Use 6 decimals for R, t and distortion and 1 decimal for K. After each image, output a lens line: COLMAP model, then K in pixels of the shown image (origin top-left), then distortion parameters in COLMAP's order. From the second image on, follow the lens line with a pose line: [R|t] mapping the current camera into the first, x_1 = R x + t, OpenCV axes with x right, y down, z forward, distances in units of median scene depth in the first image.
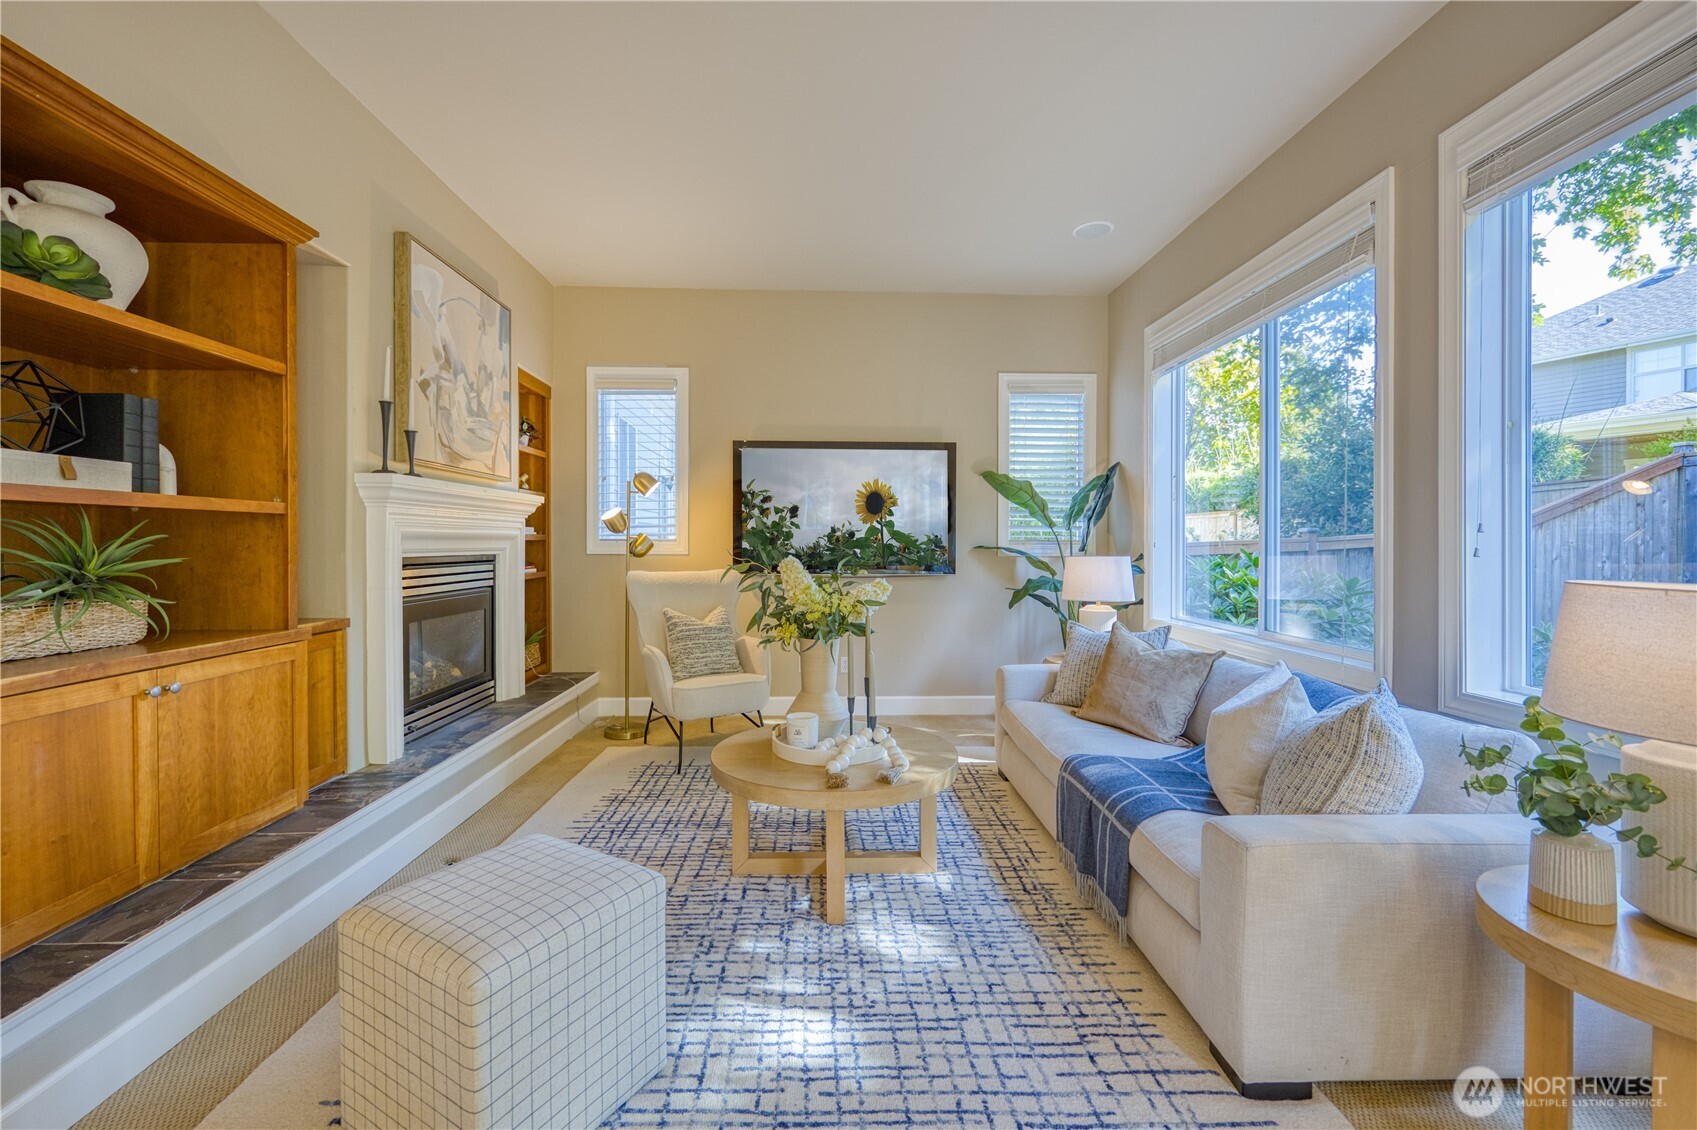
lens RADIAL K [[694.6, 0, 848.1], [0, 694.6, 552.1], [0, 0, 1]] dist [-0.009047, 0.000367]
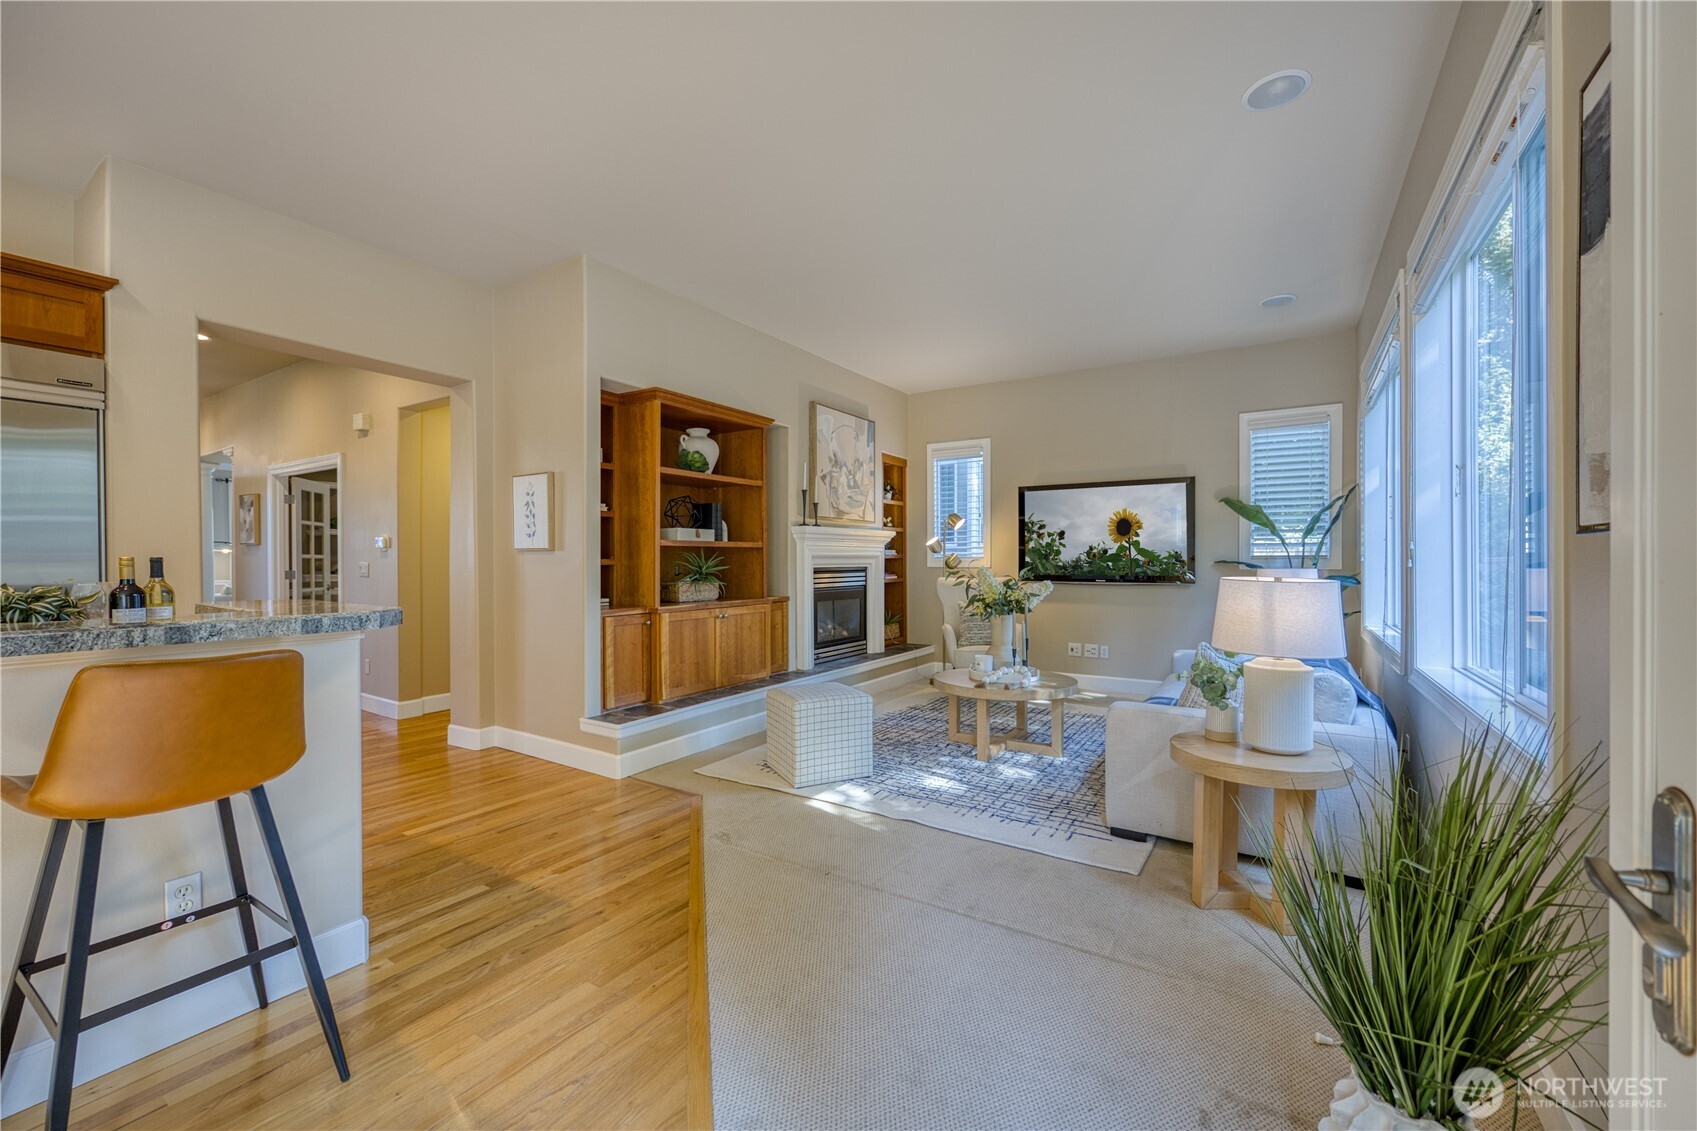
lens RADIAL K [[694.6, 0, 851.8], [0, 694.6, 565.6], [0, 0, 1]] dist [-0.009047, 0.000367]
pose [[0.822219, -0.001886, -0.569169, 0.544381], [-0.000671, 0.999991, -0.004283, 0.010134], [0.569171, 0.003904, 0.822210, -0.533818]]
